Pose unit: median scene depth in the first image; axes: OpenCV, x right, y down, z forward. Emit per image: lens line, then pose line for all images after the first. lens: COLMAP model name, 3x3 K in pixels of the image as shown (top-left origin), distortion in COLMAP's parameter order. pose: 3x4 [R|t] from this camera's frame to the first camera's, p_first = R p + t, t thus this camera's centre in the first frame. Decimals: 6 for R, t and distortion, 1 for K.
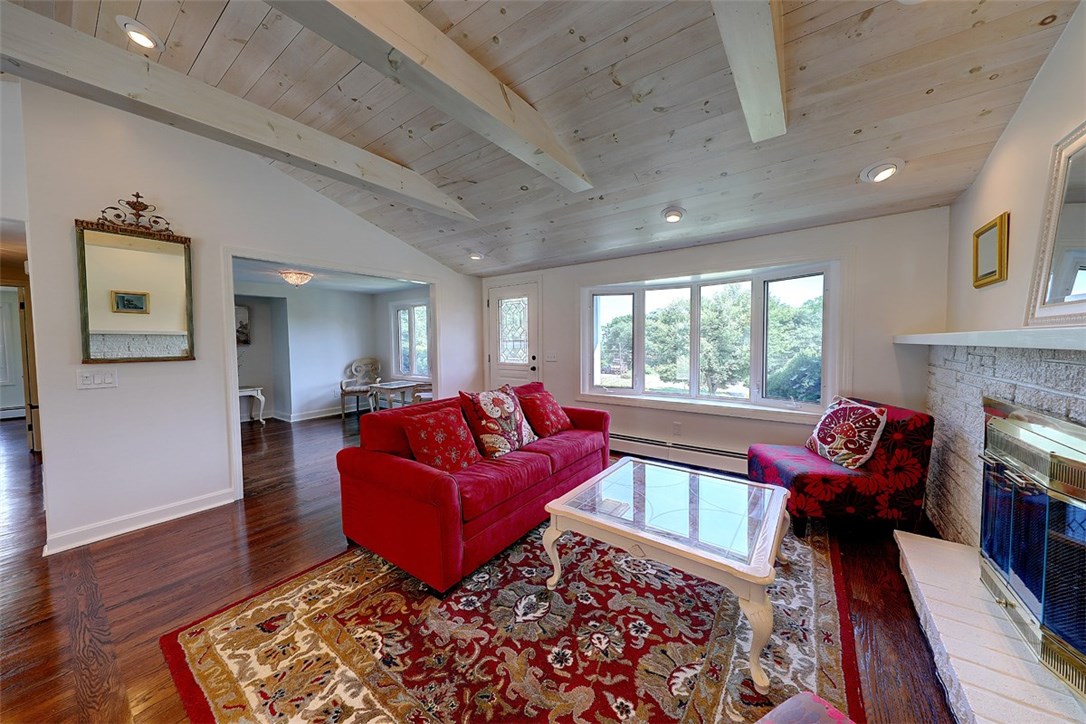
lens RADIAL K [[354.9, 0, 527.5], [0, 354.9, 356.3], [0, 0, 1]] dist [0.002498, -0.001453]
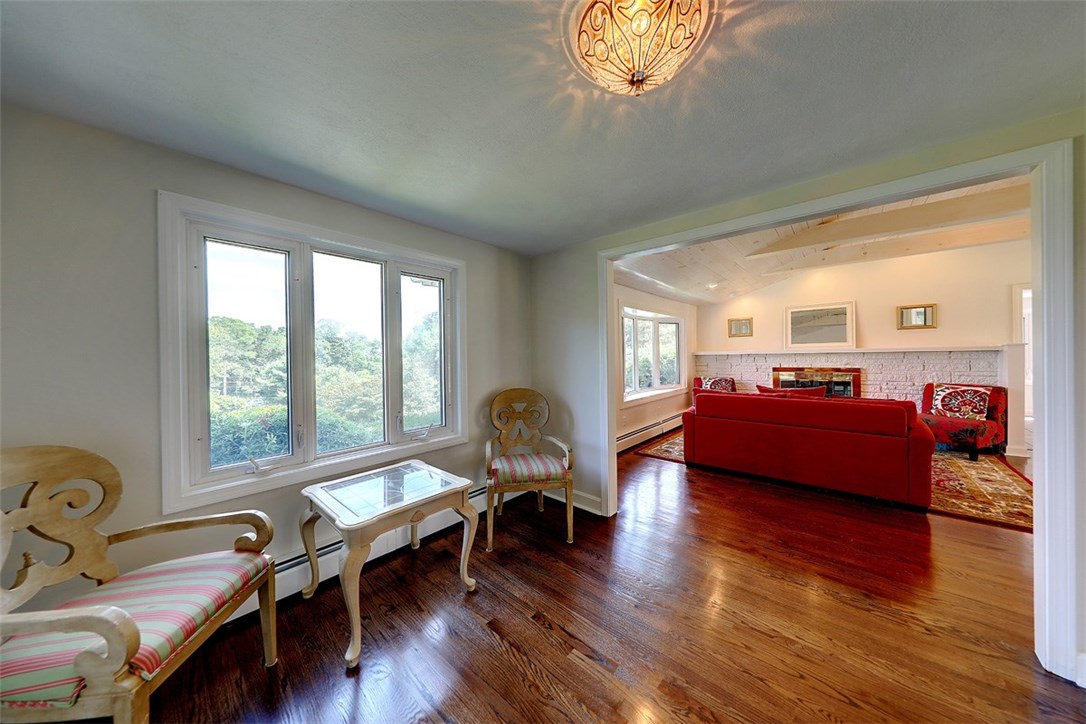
lens RADIAL K [[327.1, 0, 561.8], [0, 327.1, 360.0], [0, 0, 1]] dist [-0.009245, -0.000403]
pose [[0.105735, -0.002870, 0.994390, -1.879645], [0.055120, 0.998475, -0.002979, -0.063432], [-0.992866, 0.055125, 0.105732, 2.266624]]
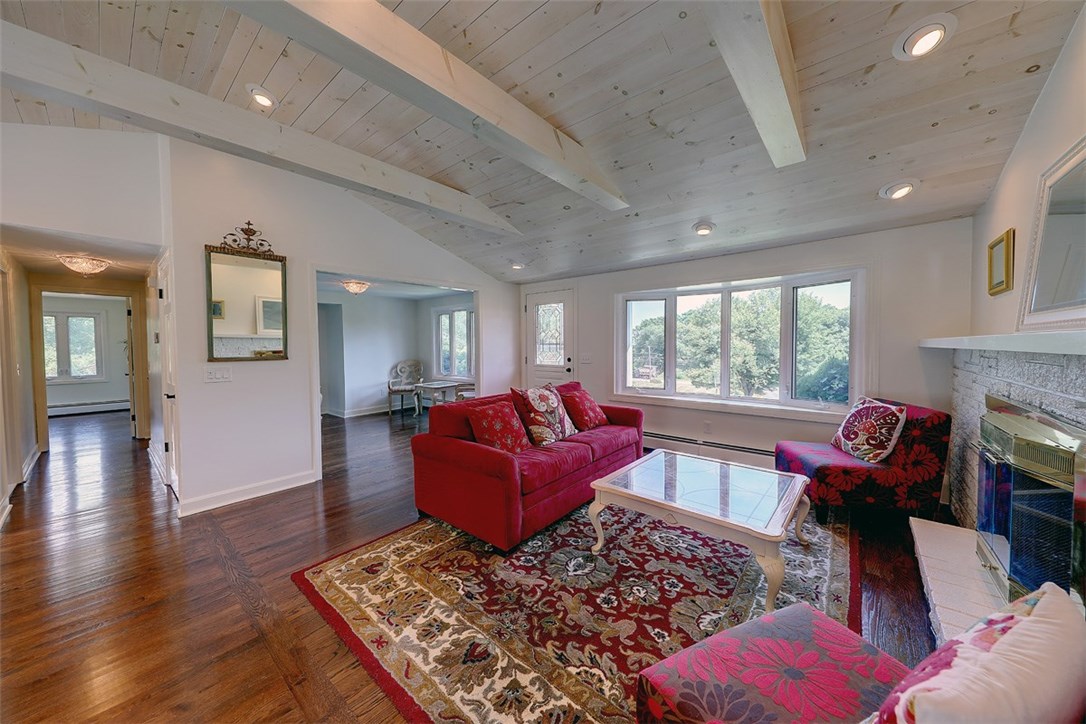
lens RADIAL K [[354.9, 0, 532.8], [0, 354.9, 357.1], [0, 0, 1]] dist [0.002498, -0.001453]
pose [[0.998067, 0.004190, -0.062000, -0.063289], [-0.004596, 0.999969, -0.006409, 0.008468], [0.061971, 0.006681, 0.998056, -0.173527]]
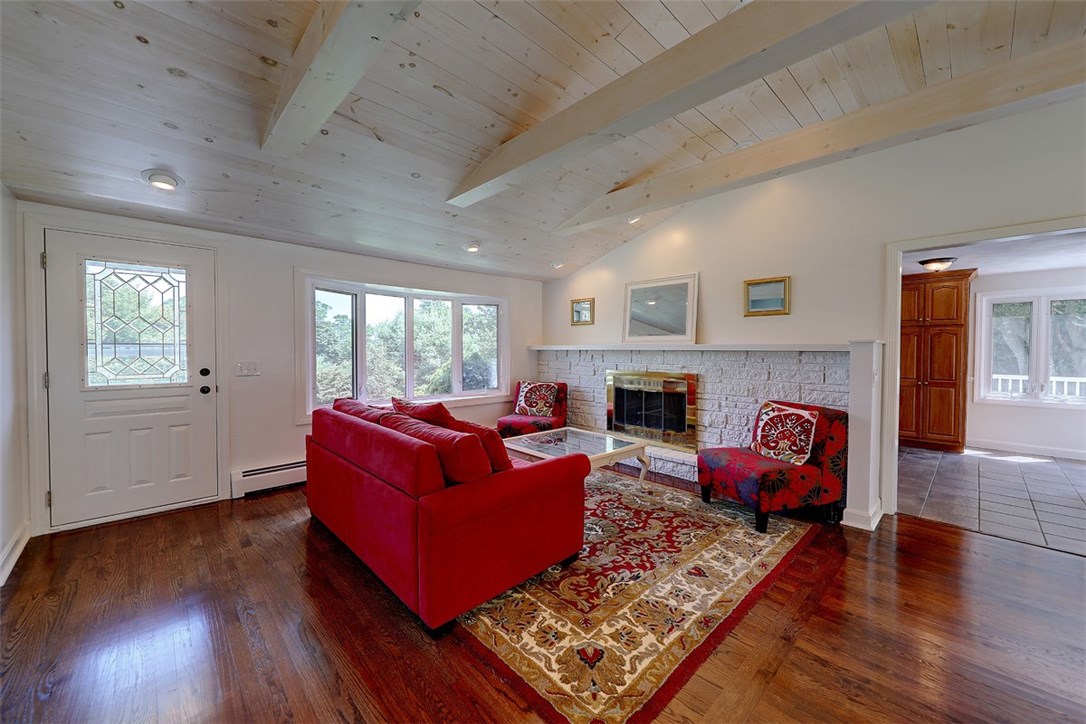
lens RADIAL K [[399.3, 0, 550.1], [0, 399.3, 357.9], [0, 0, 1]] dist [-0.003195, -0.001006]
pose [[0.184935, -0.012431, 0.982672, -1.324837], [0.036124, 0.999330, 0.005843, -0.005810], [-0.982087, 0.034417, 0.185260, 0.686664]]
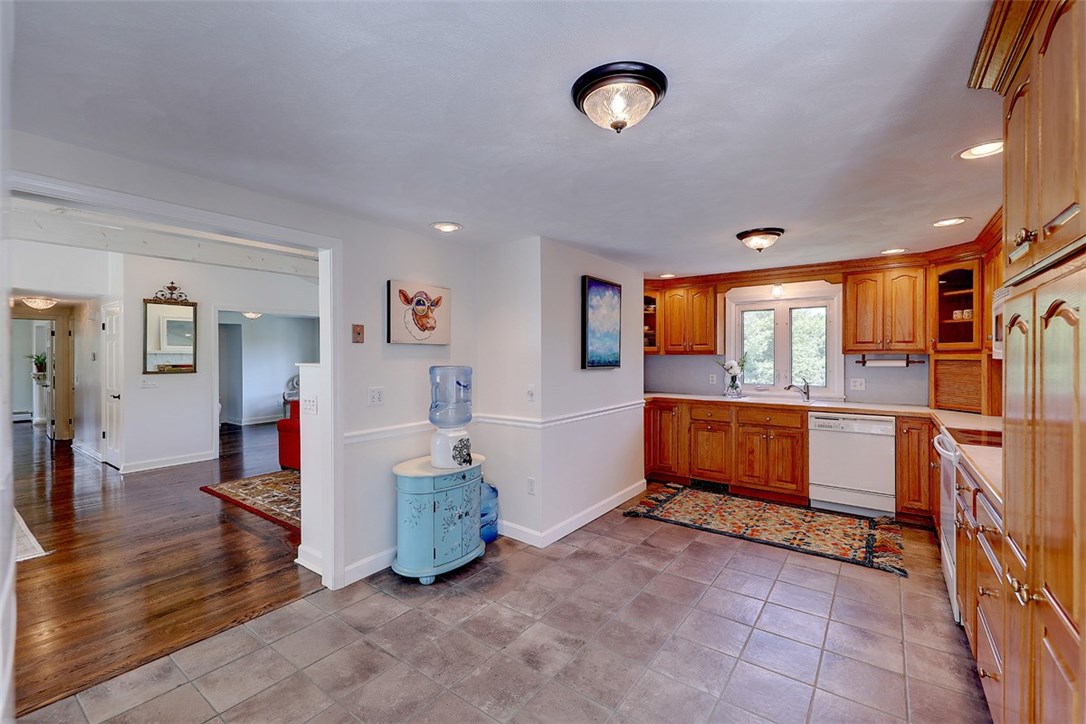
lens RADIAL K [[420.4, 0, 513.4], [0, 420.4, 357.1], [0, 0, 1]] dist [0.002956, 0.000309]
pose [[0.999979, 0.004189, 0.005025, 0.787194], [-0.003986, 0.999207, -0.039623, 0.015277], [-0.005187, 0.039602, 0.999202, -1.397415]]
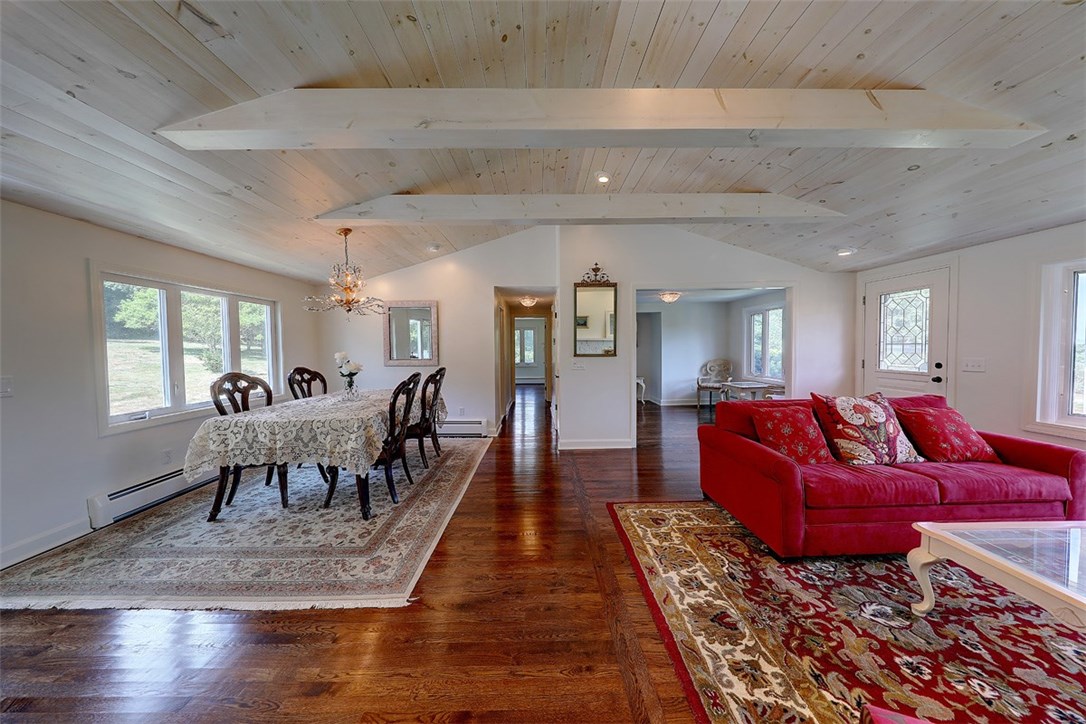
lens RADIAL K [[327.1, 0, 559.1], [0, 327.1, 358.2], [0, 0, 1]] dist [-0.009245, -0.000403]
pose [[0.636450, 0.030698, -0.770707, 0.085747], [-0.029981, 0.999437, 0.015051, 0.005823], [0.770735, 0.013528, 0.637012, -0.228021]]
